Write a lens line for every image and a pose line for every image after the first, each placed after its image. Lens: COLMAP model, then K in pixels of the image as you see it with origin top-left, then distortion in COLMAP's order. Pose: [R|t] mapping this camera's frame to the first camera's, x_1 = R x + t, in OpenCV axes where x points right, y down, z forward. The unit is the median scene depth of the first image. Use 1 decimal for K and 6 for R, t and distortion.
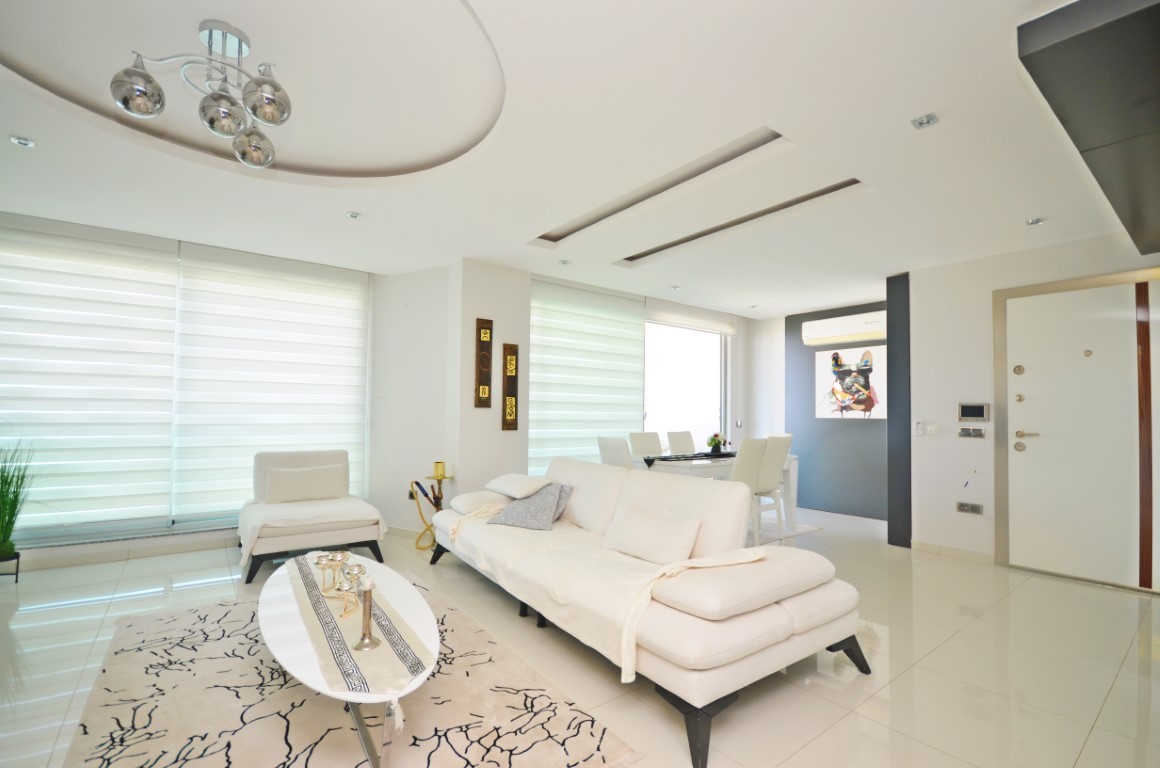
lens RADIAL K [[508.1, 0, 575.9], [0, 508.1, 396.4], [0, 0, 1]] dist [0.001279, -0.009027]
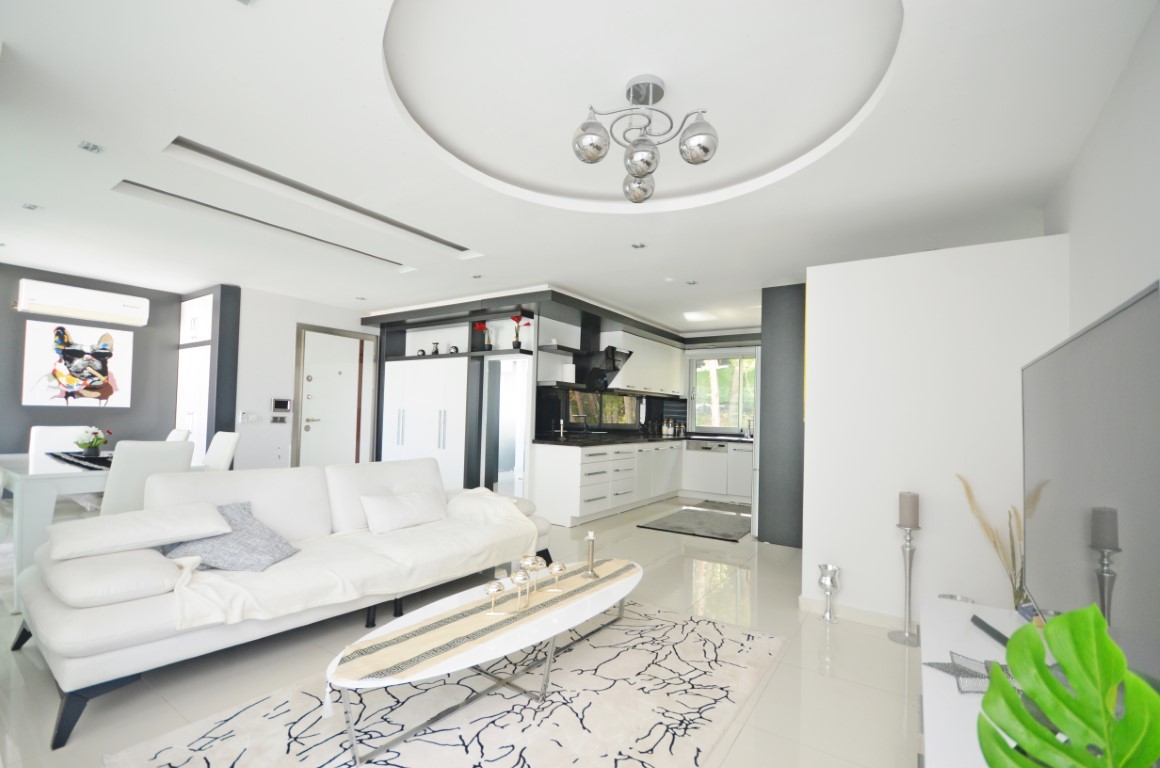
lens RADIAL K [[508.1, 0, 575.9], [0, 508.1, 396.4], [0, 0, 1]] dist [0.001279, -0.009027]
pose [[-0.325364, 0.016653, 0.945442, -0.564562], [-0.059679, 0.997490, -0.038108, 0.008343], [-0.943704, -0.068822, -0.323554, 0.485217]]
